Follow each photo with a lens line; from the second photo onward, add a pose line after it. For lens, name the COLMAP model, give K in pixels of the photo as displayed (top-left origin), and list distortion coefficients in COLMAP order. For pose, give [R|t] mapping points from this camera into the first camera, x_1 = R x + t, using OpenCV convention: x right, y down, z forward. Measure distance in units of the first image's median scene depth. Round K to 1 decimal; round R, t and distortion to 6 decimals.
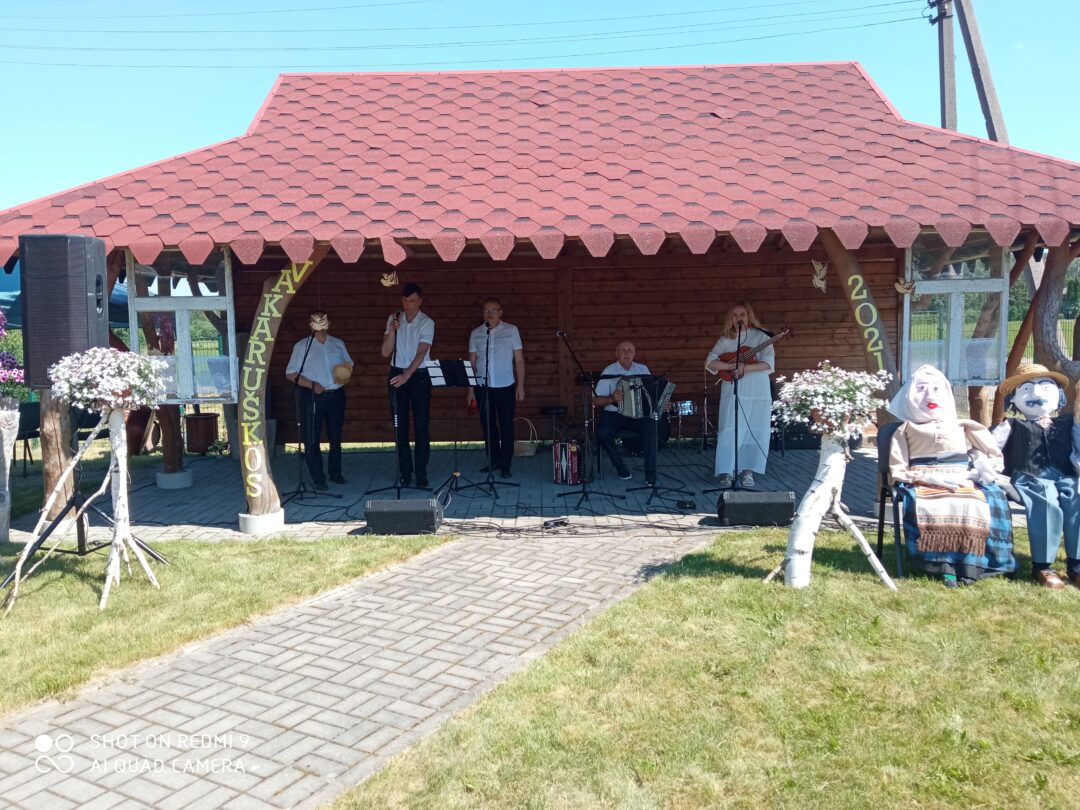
lens RADIAL K [[874.2, 0, 538.5], [0, 874.2, 405.5], [0, 0, 1]] dist [0.060630, -0.103190]
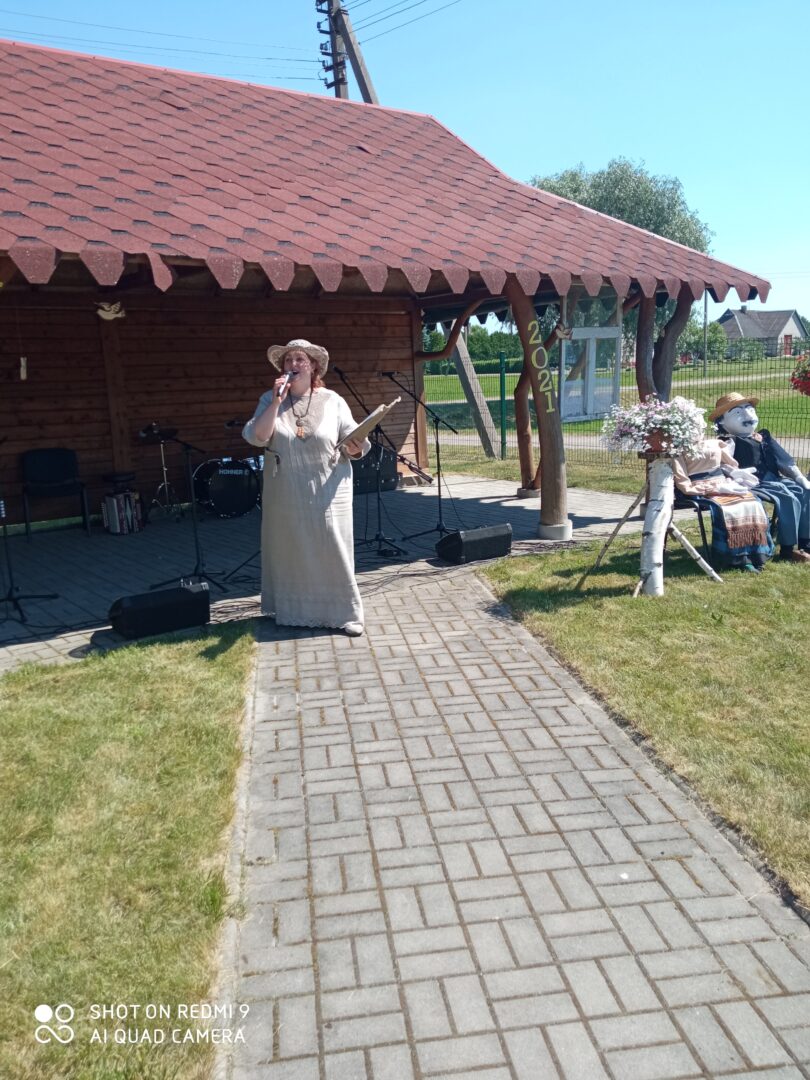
lens RADIAL K [[874.2, 0, 401.7], [0, 874.2, 531.6], [0, 0, 1]] dist [0.060630, -0.103190]
pose [[0.792285, -0.119167, 0.598401, -0.641860], [0.075267, 0.992340, 0.097963, -0.010351], [-0.605491, -0.032574, 0.795185, 0.313863]]
